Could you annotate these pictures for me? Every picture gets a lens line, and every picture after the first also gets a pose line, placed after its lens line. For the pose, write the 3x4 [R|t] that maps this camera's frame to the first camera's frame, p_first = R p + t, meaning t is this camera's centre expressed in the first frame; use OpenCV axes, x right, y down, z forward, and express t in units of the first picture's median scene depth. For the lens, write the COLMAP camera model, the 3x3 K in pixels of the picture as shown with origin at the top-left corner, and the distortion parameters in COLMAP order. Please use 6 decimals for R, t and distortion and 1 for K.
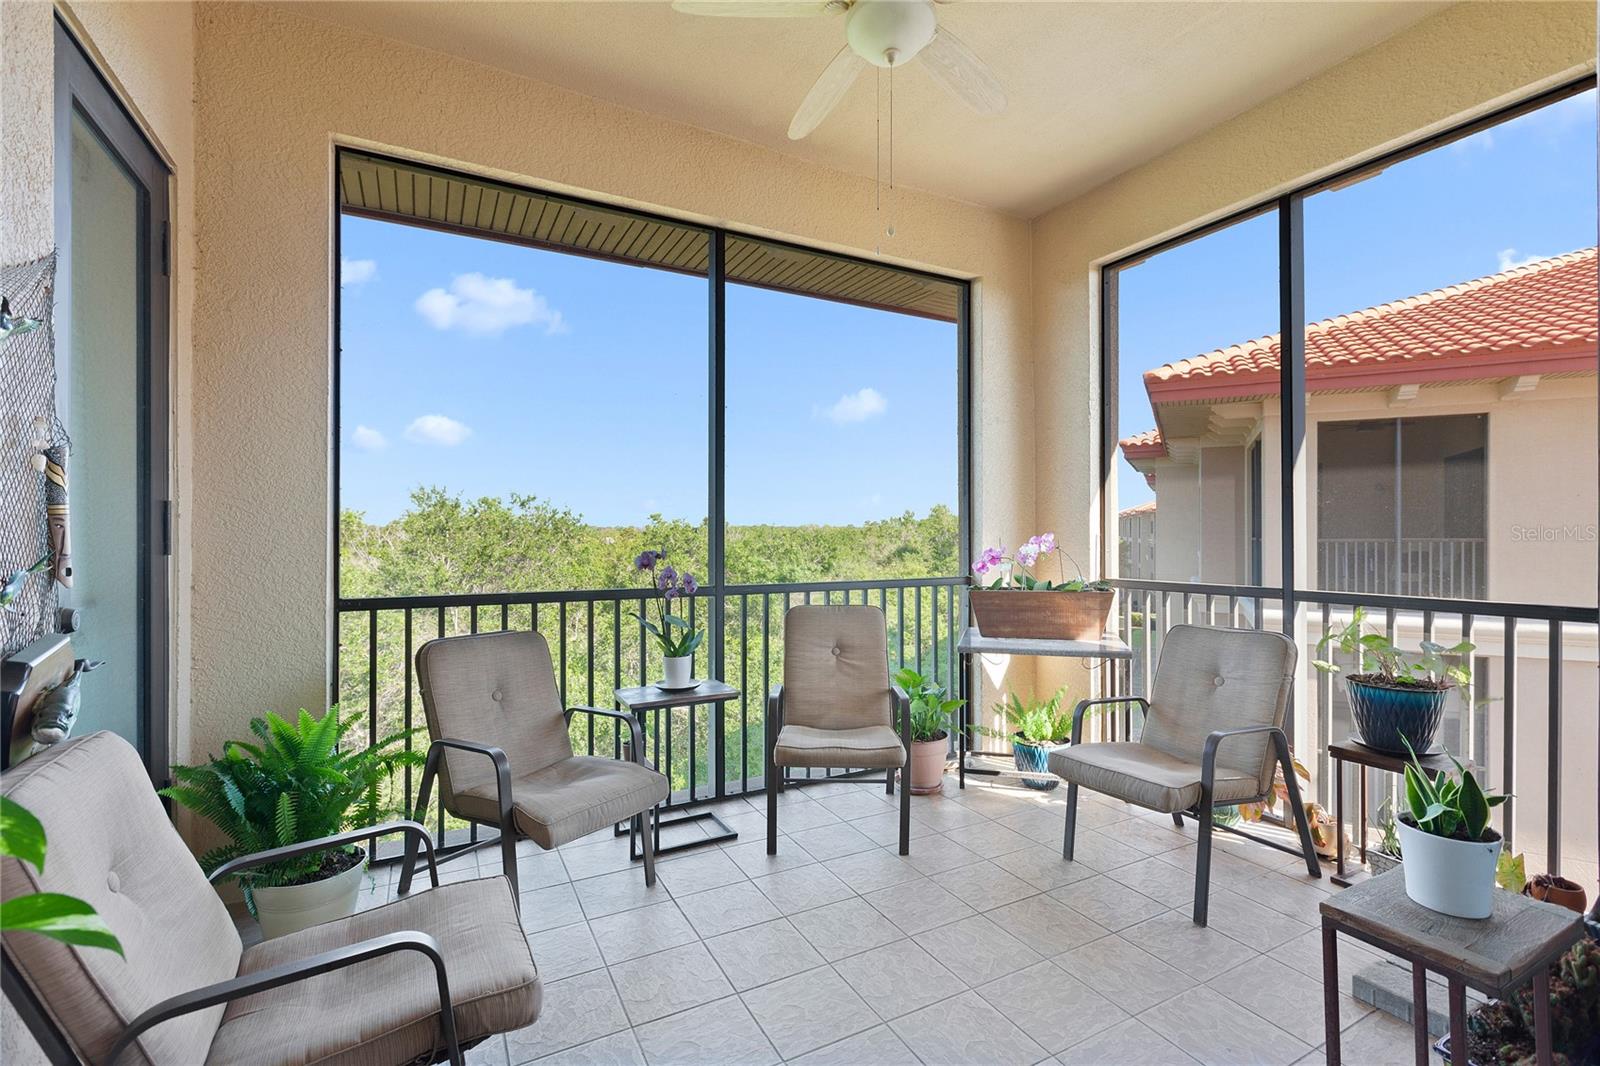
lens RADIAL K [[710.1, 0, 793.0], [0, 710.1, 529.7], [0, 0, 1]] dist [0.003472, -0.001859]
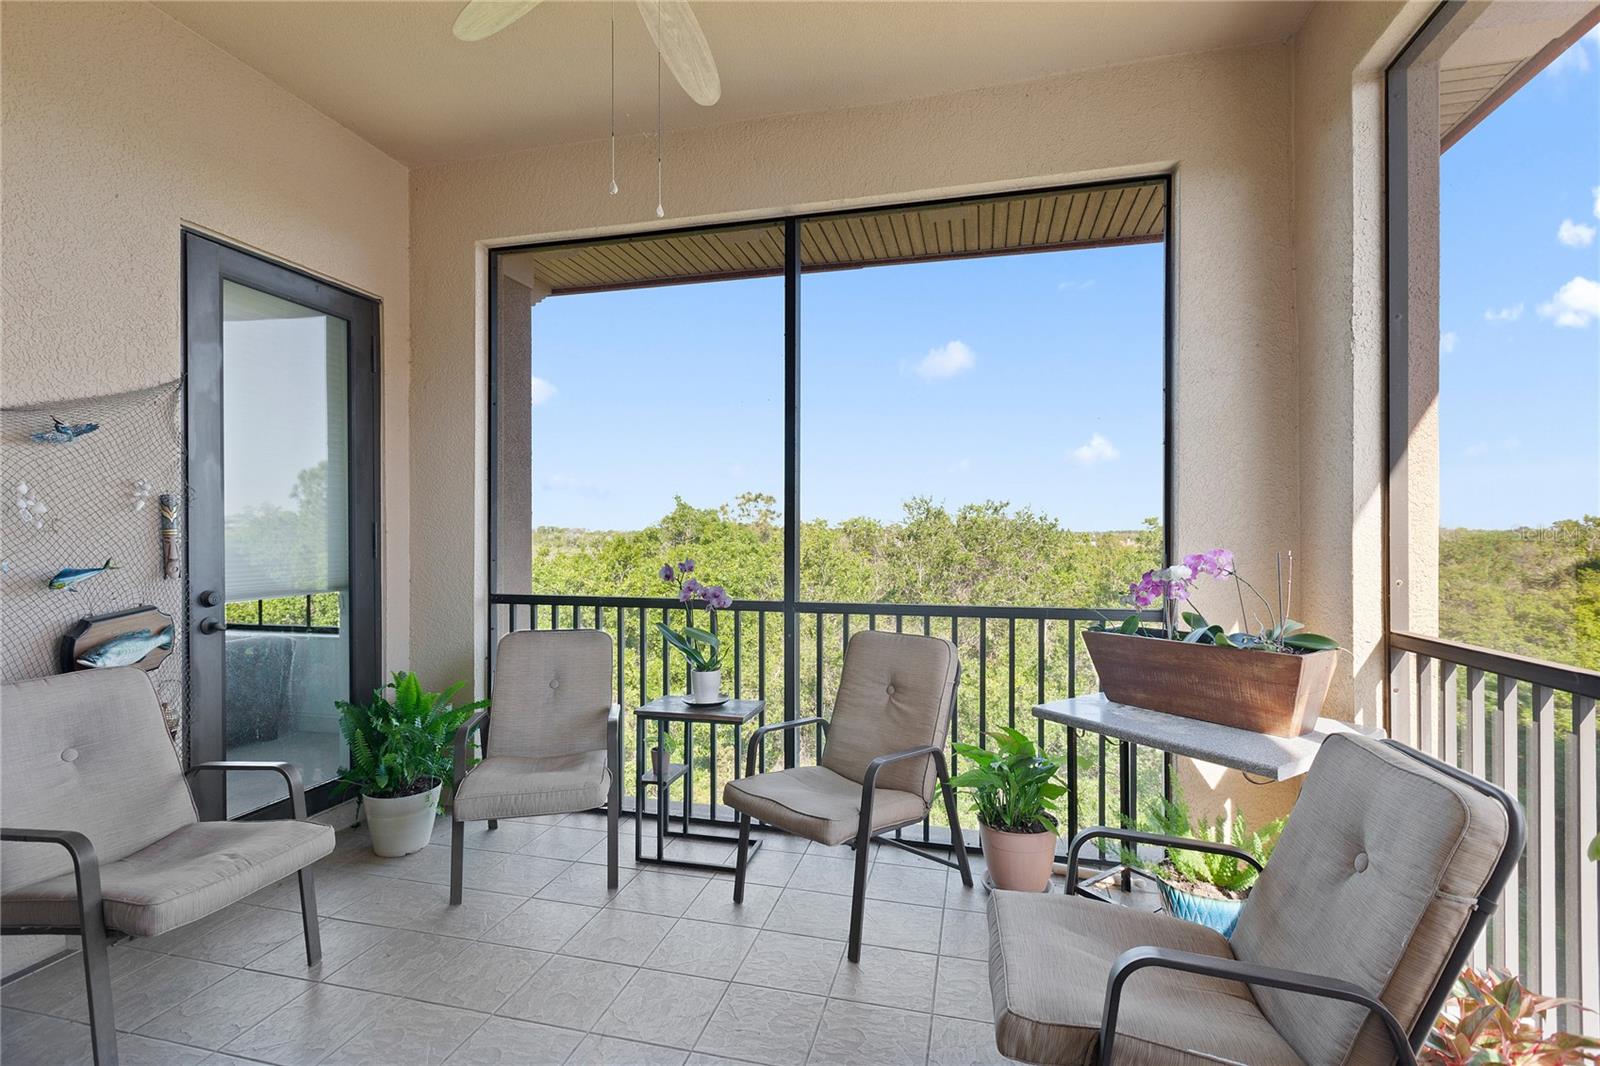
lens RADIAL K [[710.1, 0, 803.1], [0, 710.1, 537.4], [0, 0, 1]] dist [0.003472, -0.001859]
pose [[0.746623, 0.001033, -0.665246, 0.531100], [0.001947, 0.999991, 0.003737, -0.008581], [0.665244, -0.004085, 0.746615, 0.320360]]
